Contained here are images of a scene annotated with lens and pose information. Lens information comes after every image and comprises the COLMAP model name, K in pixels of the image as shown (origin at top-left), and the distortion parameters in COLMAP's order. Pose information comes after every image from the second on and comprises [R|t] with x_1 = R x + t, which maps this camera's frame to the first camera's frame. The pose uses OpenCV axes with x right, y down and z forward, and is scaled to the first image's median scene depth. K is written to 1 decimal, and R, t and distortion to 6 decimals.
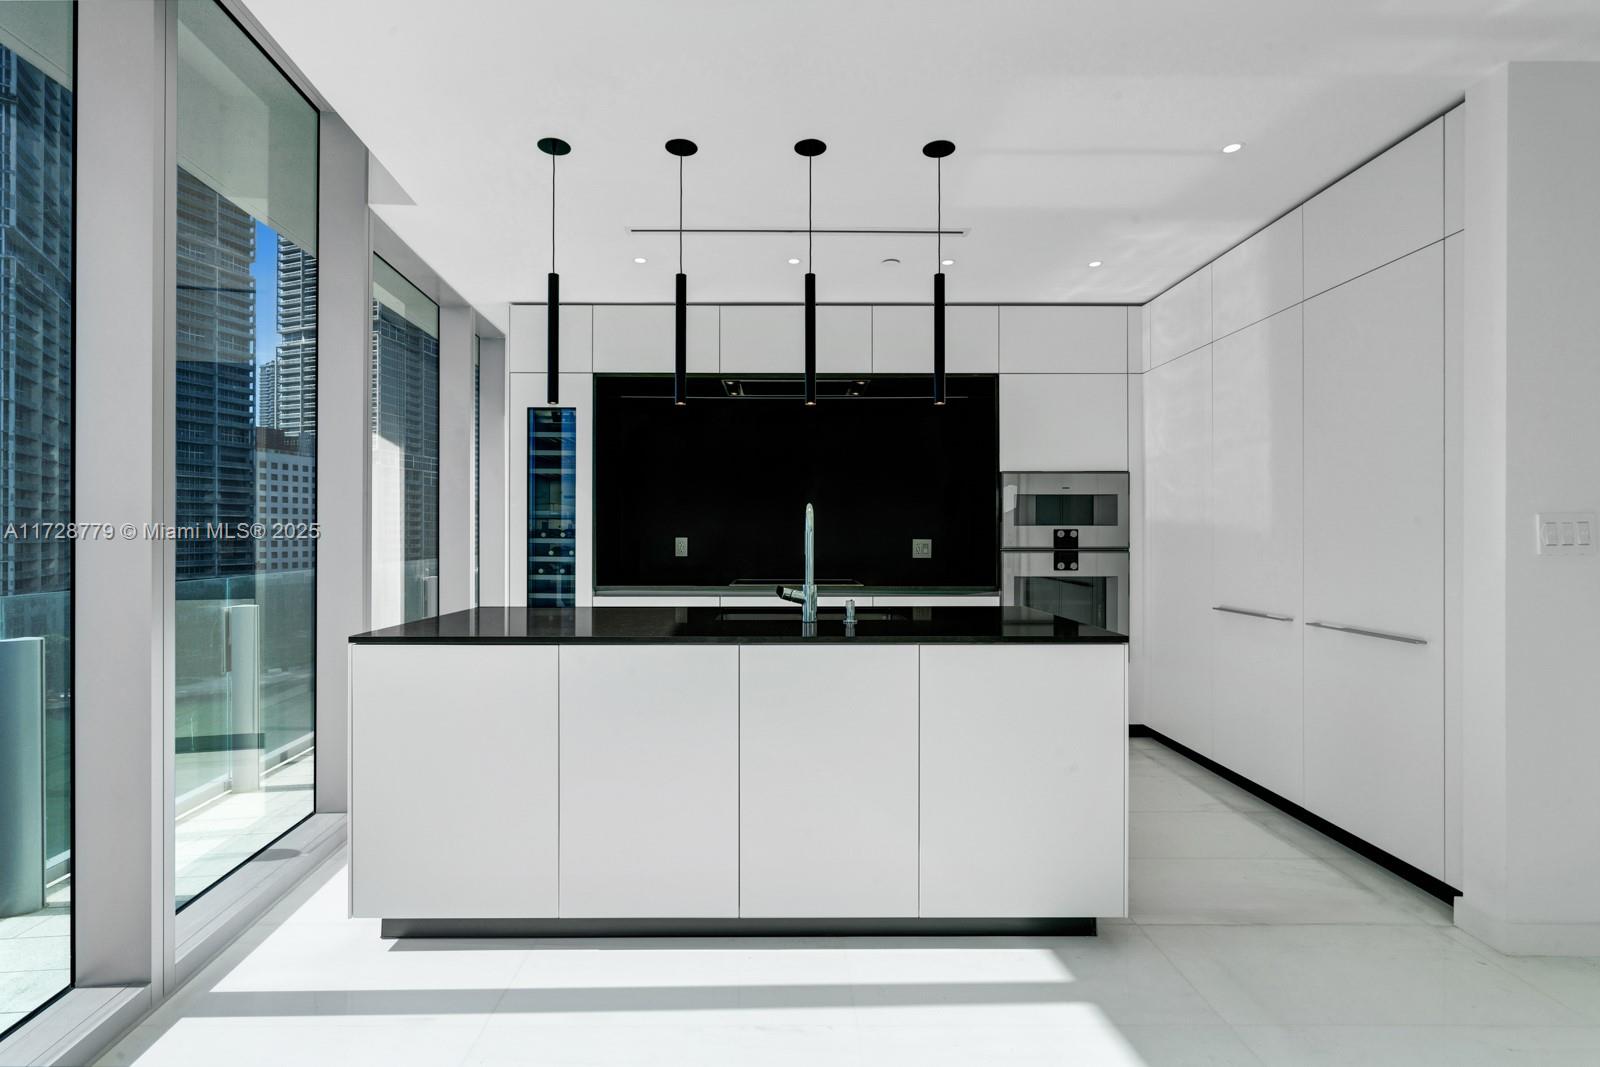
lens RADIAL K [[727.2, 0, 786.5], [0, 727.2, 527.5], [0, 0, 1]] dist [-0.001345, 0.000505]
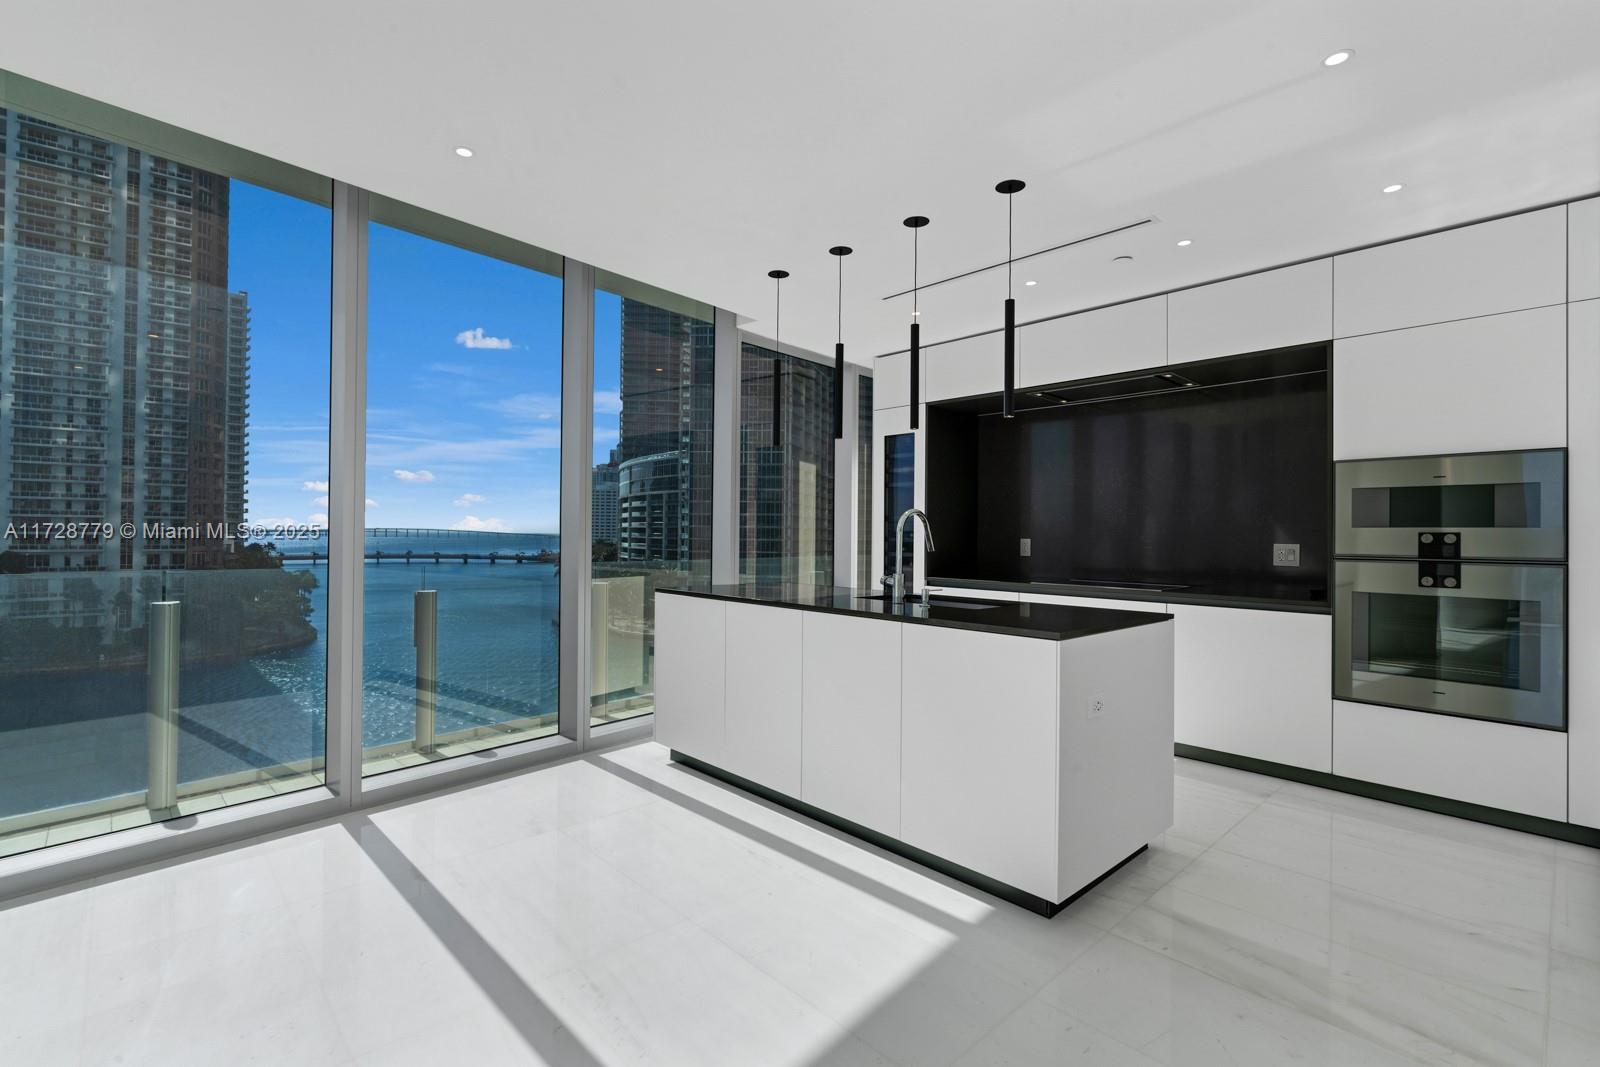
lens RADIAL K [[727.2, 0, 786.5], [0, 727.2, 527.5], [0, 0, 1]] dist [-0.001345, 0.000505]
pose [[0.670535, -0.001093, -0.741877, 0.487734], [-0.000385, 0.999998, -0.001821, -0.000979], [0.741878, 0.001506, 0.670534, 0.006020]]
